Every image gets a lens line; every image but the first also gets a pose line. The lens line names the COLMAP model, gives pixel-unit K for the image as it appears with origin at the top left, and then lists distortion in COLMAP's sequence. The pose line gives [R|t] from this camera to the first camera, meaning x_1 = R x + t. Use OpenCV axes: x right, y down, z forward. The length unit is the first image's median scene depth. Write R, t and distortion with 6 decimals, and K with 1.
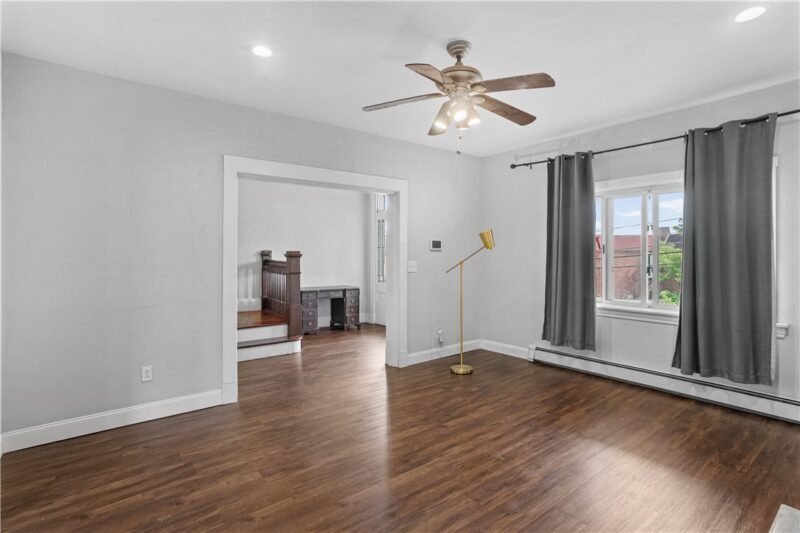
lens RADIAL K [[393.8, 0, 396.2], [0, 393.8, 268.2], [0, 0, 1]] dist [-0.052649, 0.040374]
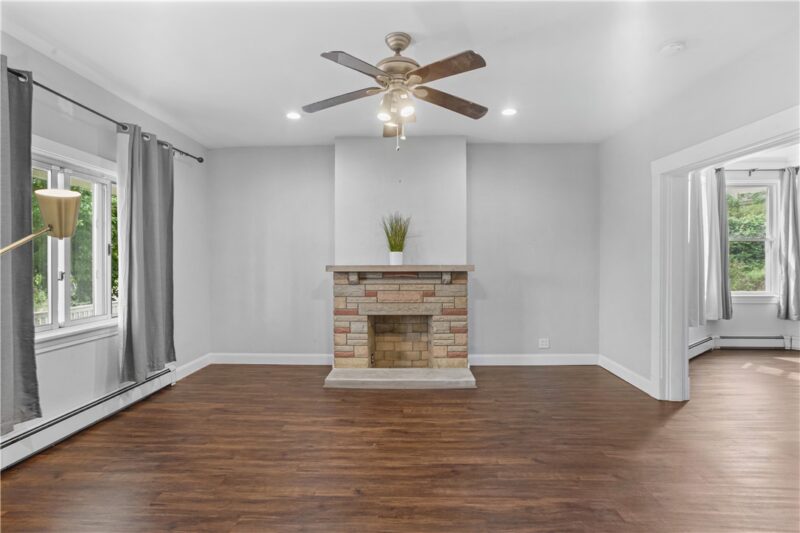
lens RADIAL K [[393.8, 0, 396.2], [0, 393.8, 268.2], [0, 0, 1]] dist [-0.052649, 0.040374]
pose [[-0.777231, -0.015136, 0.629033, -0.452097], [0.012895, 0.999117, 0.039974, -0.045326], [-0.629083, 0.039181, -0.776350, 1.787080]]
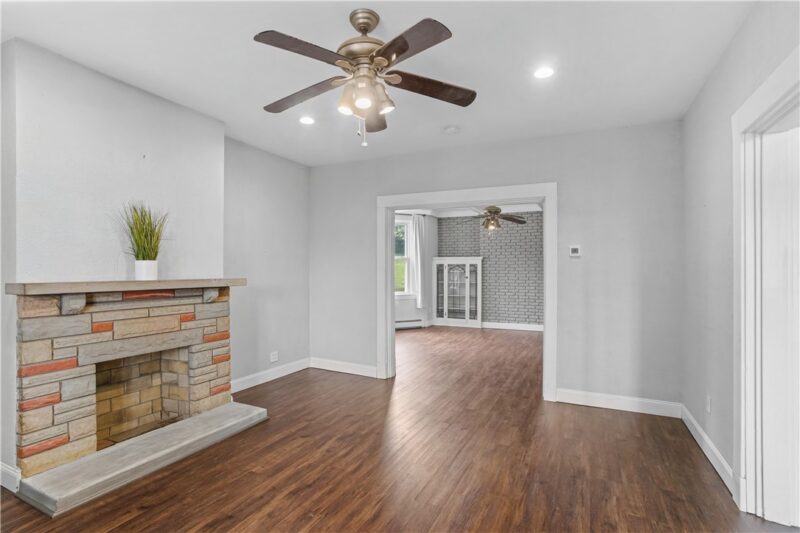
lens RADIAL K [[393.8, 0, 396.2], [0, 393.8, 268.2], [0, 0, 1]] dist [-0.052649, 0.040374]
pose [[-0.898648, -0.006482, -0.438622, 0.475443], [-0.012309, 0.999870, 0.010443, -0.046598], [0.438497, 0.014783, -0.898611, 1.810737]]
